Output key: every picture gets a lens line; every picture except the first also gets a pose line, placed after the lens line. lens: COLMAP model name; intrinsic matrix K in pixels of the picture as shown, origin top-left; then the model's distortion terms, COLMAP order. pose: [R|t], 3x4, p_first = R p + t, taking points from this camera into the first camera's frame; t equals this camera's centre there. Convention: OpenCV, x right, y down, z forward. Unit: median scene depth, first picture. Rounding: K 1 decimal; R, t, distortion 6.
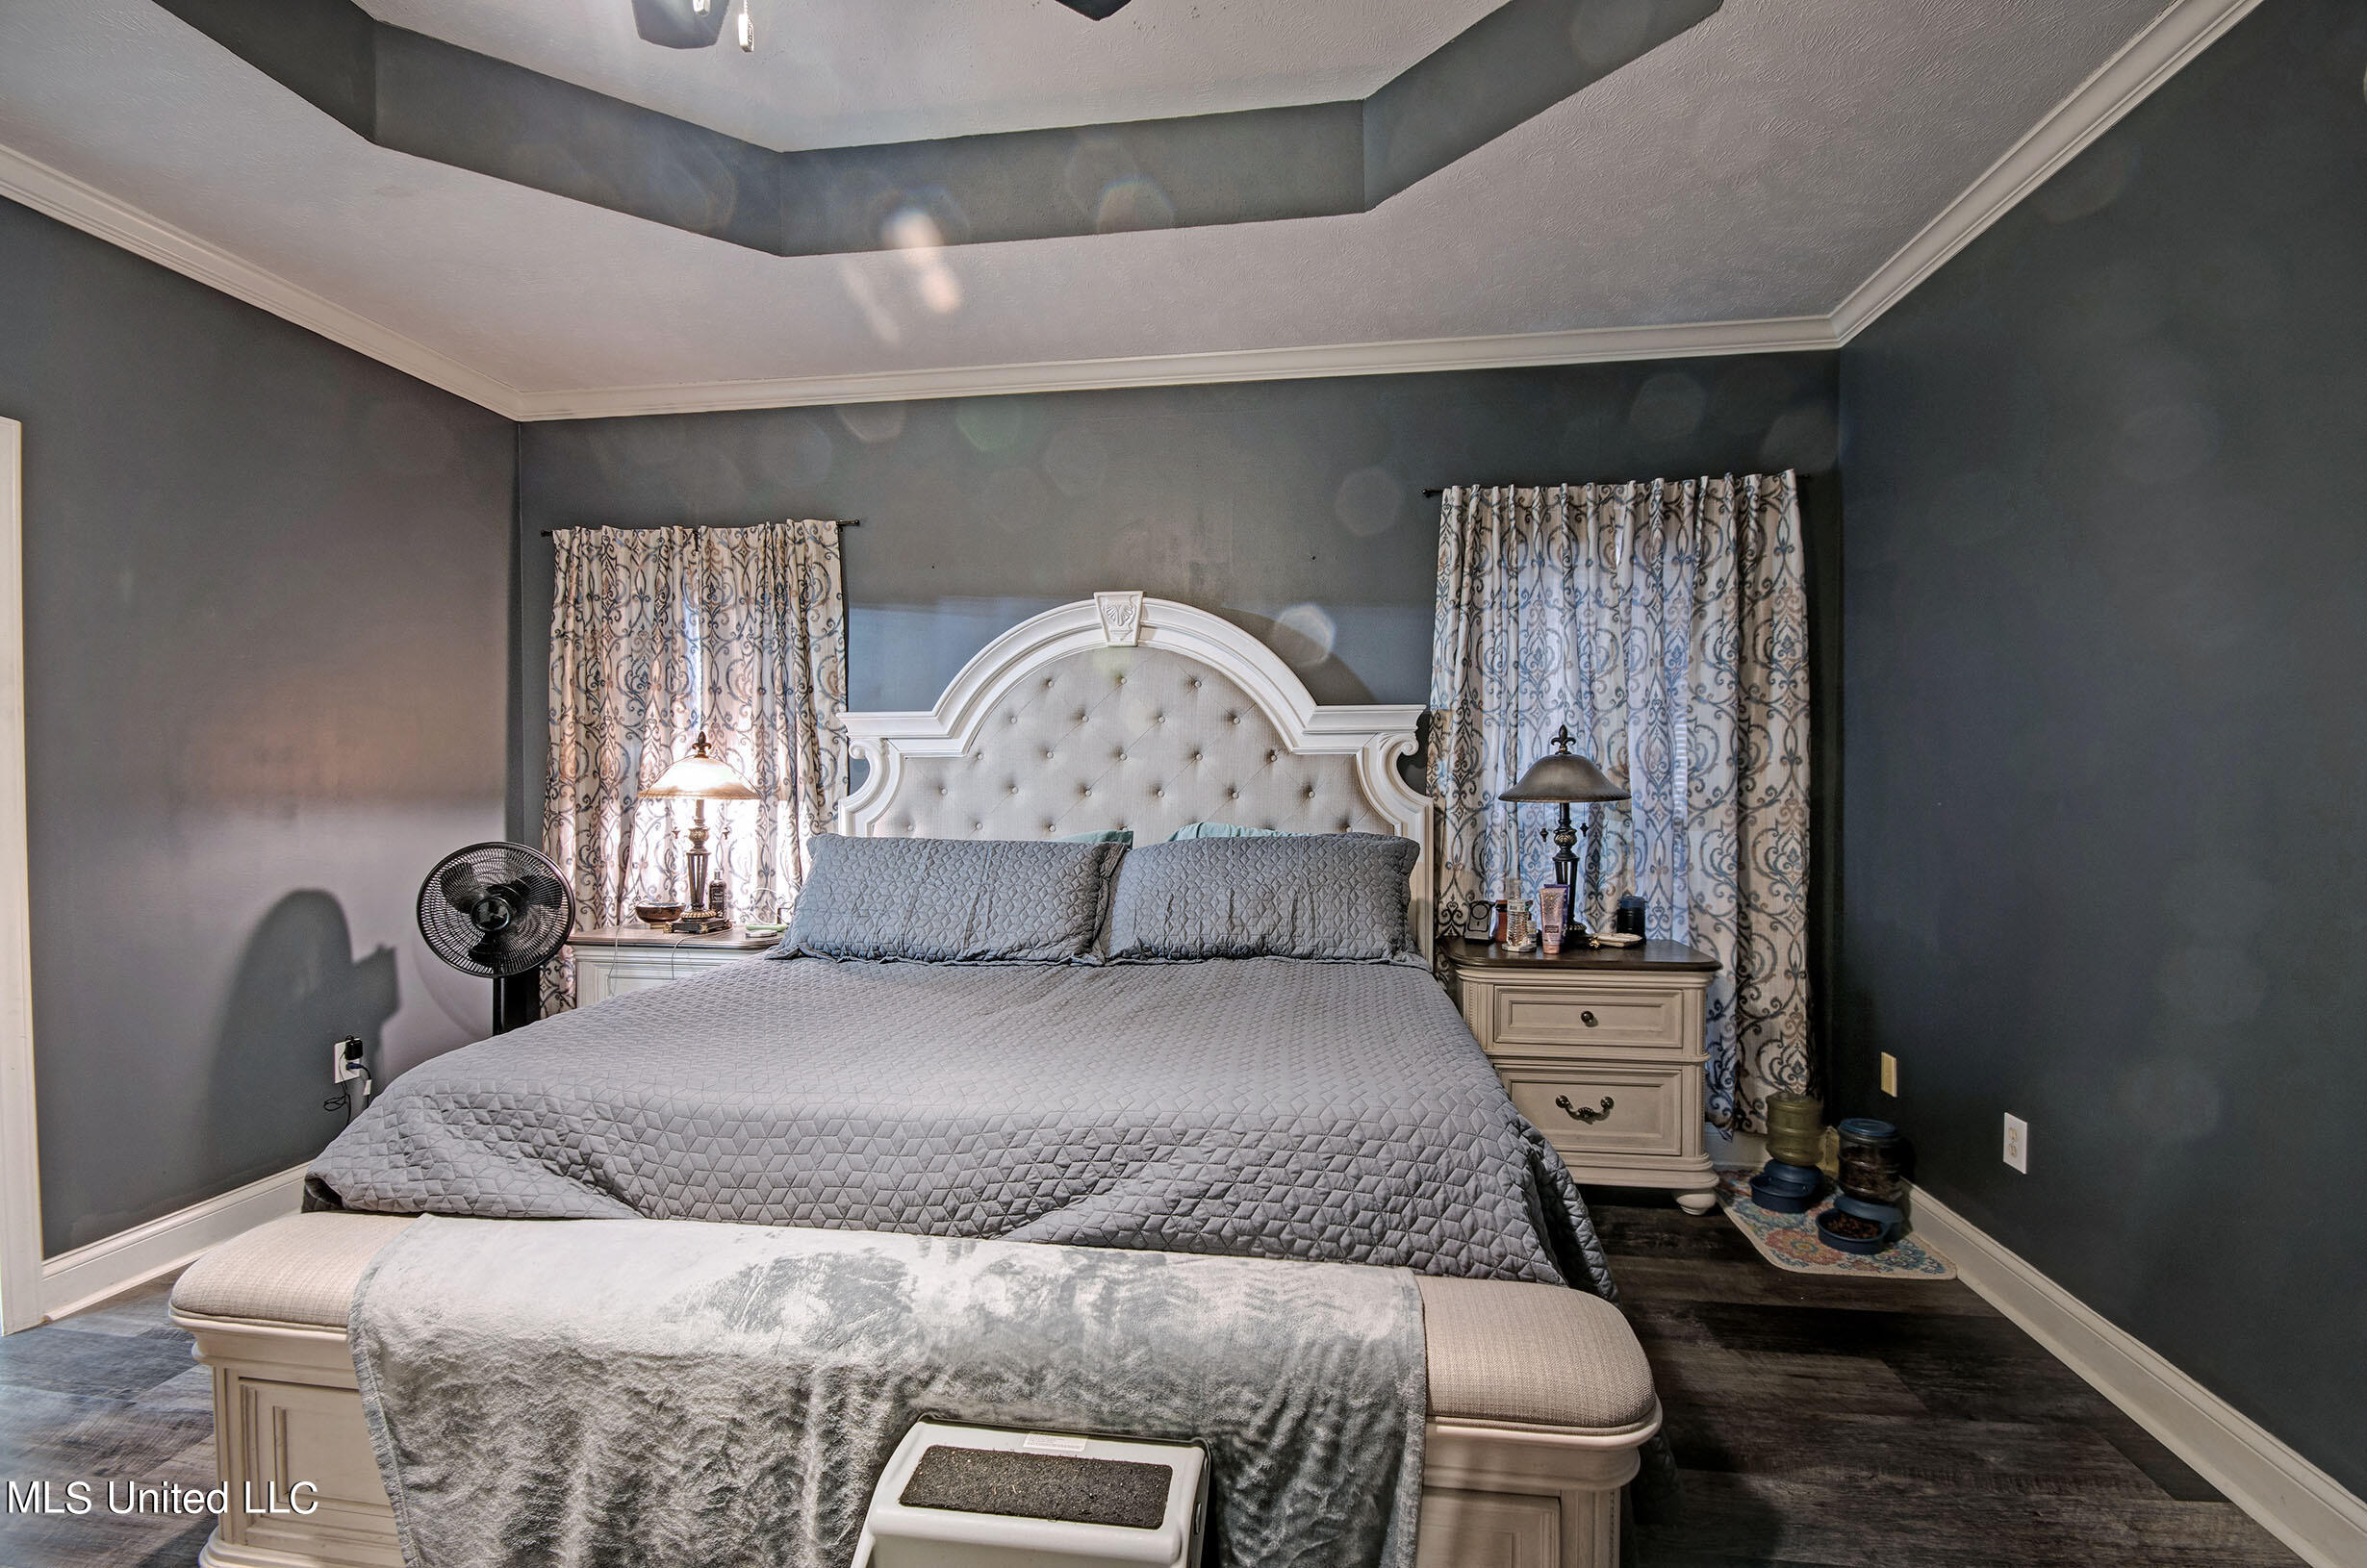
lens RADIAL K [[1062.3, 0, 1175.1], [0, 1062.3, 791.5], [0, 0, 1]] dist [-0.001699, -0.000190]
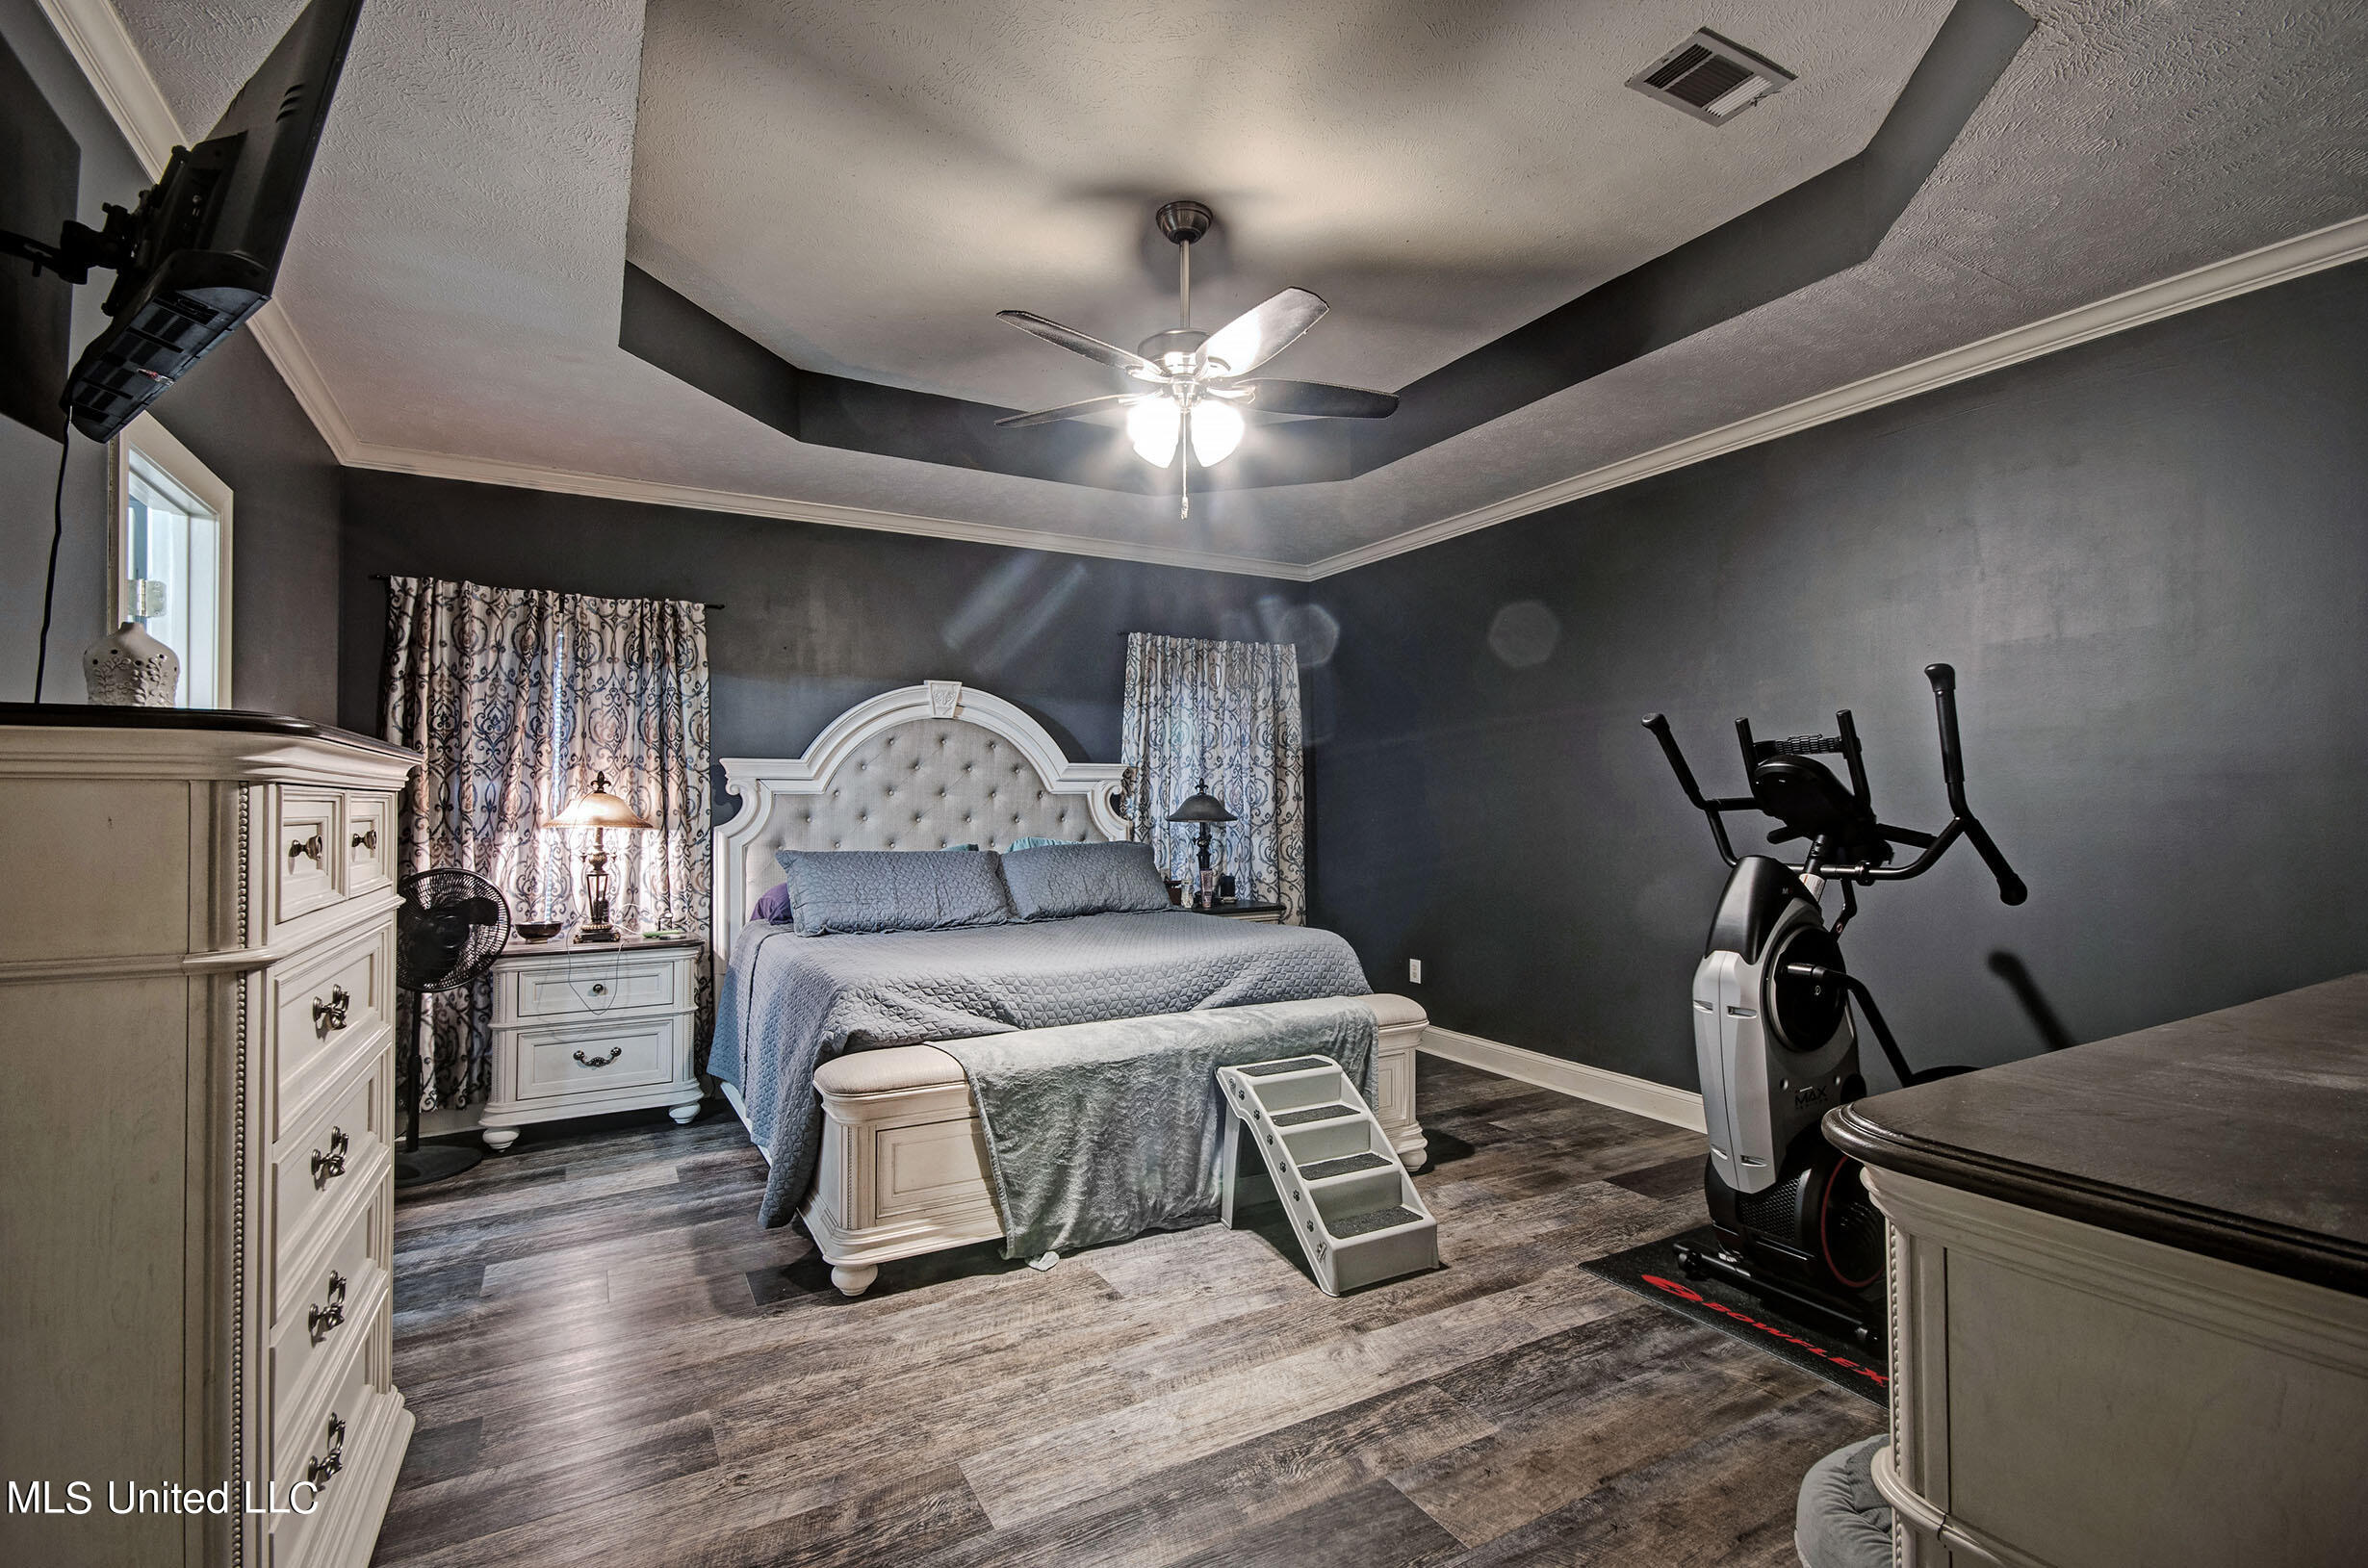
lens RADIAL K [[1062.9, 0, 1175.6], [0, 1062.9, 791.5], [0, 0, 1]] dist [-0.001699, -0.000190]
pose [[0.796957, 0.007284, 0.603993, -0.688247], [0.014295, 0.999420, -0.030915, 0.012693], [-0.603867, 0.033272, 0.796390, -0.346579]]
